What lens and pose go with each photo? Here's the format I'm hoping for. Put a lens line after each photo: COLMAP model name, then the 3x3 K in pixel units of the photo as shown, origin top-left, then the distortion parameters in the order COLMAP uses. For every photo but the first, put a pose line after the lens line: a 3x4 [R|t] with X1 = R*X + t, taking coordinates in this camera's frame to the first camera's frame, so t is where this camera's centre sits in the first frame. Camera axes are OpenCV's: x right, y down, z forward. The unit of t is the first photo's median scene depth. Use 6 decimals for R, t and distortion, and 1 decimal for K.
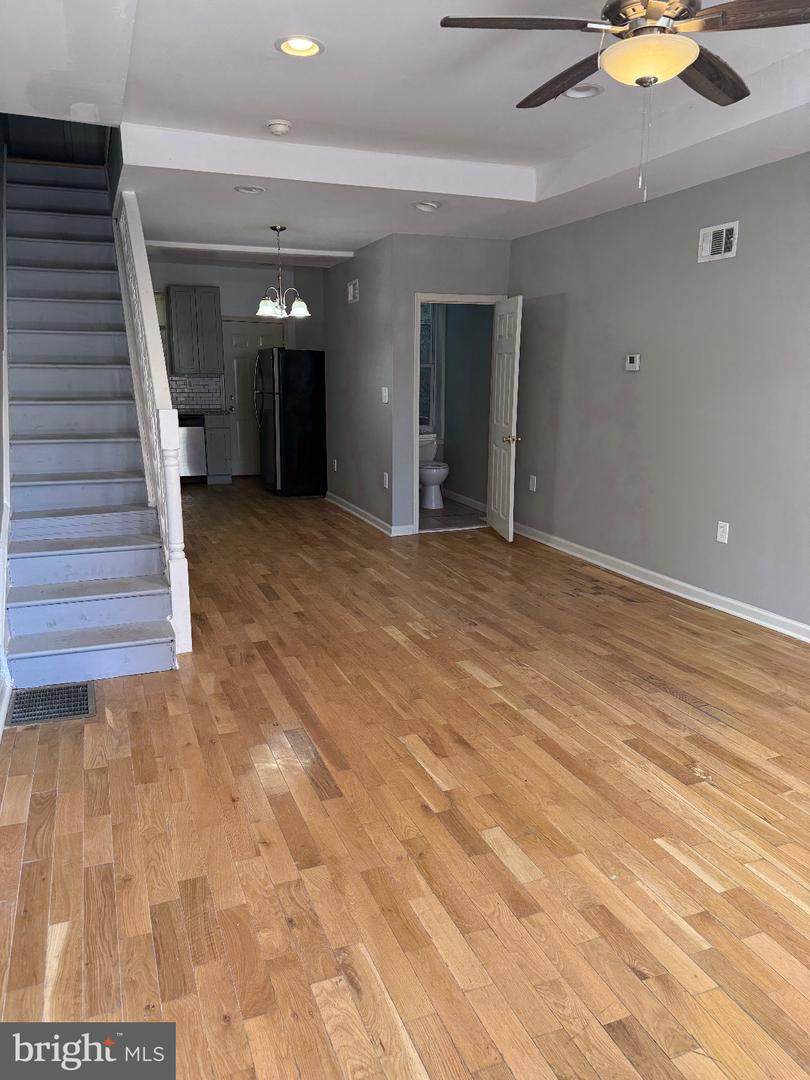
lens RADIAL K [[755.0, 0, 405.3], [0, 755.0, 533.1], [0, 0, 1]] dist [0.116712, -0.183813]
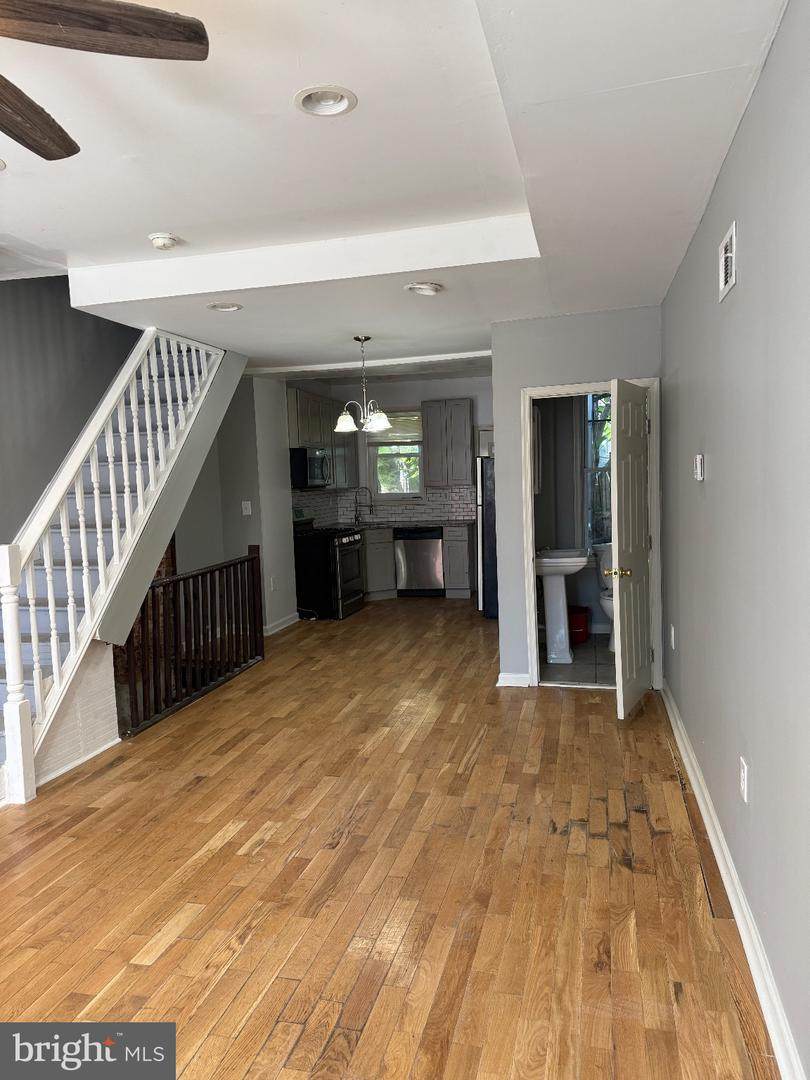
lens RADIAL K [[755.0, 0, 405.3], [0, 755.0, 533.1], [0, 0, 1]] dist [0.116712, -0.183813]
pose [[0.812495, 0.012327, -0.582838, 0.544339], [-0.085435, 0.991500, -0.098128, -0.101703], [0.576674, 0.129523, 0.806642, 0.413620]]
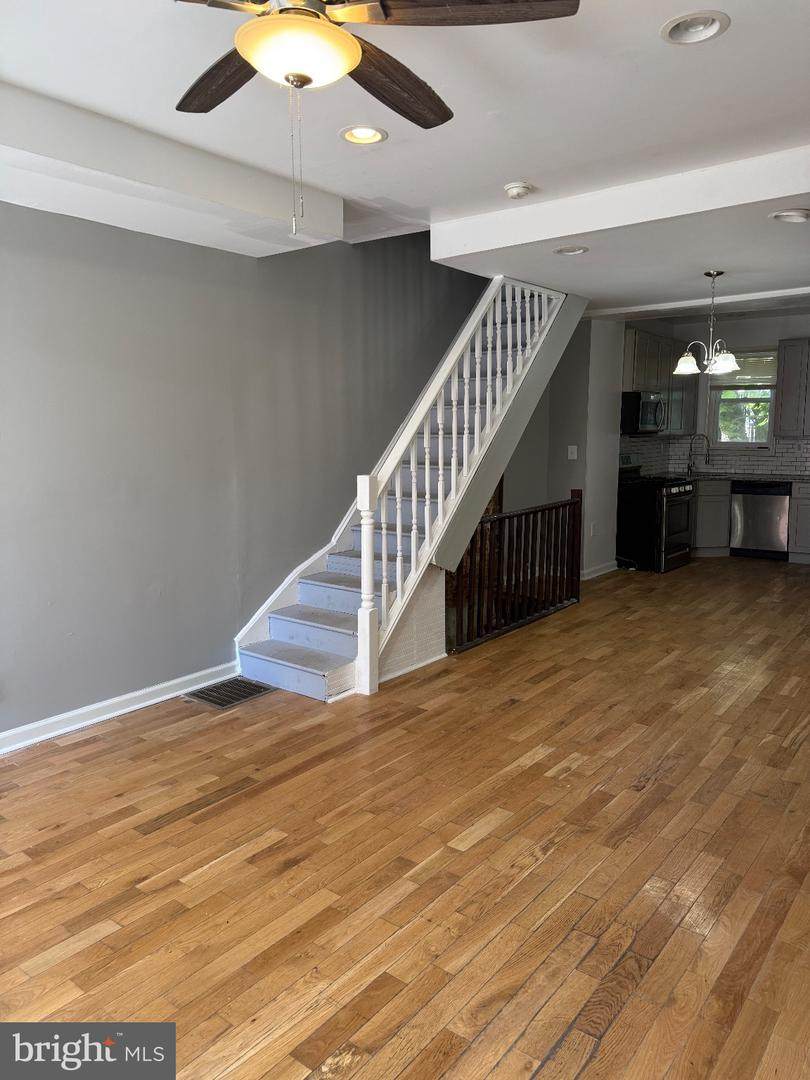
lens RADIAL K [[755.0, 0, 405.3], [0, 755.0, 533.1], [0, 0, 1]] dist [0.116712, -0.183813]
pose [[0.504100, 0.114084, -0.856077, 0.560358], [-0.174112, 0.984309, 0.028647, -0.097971], [0.845913, 0.134612, 0.516053, 0.394248]]
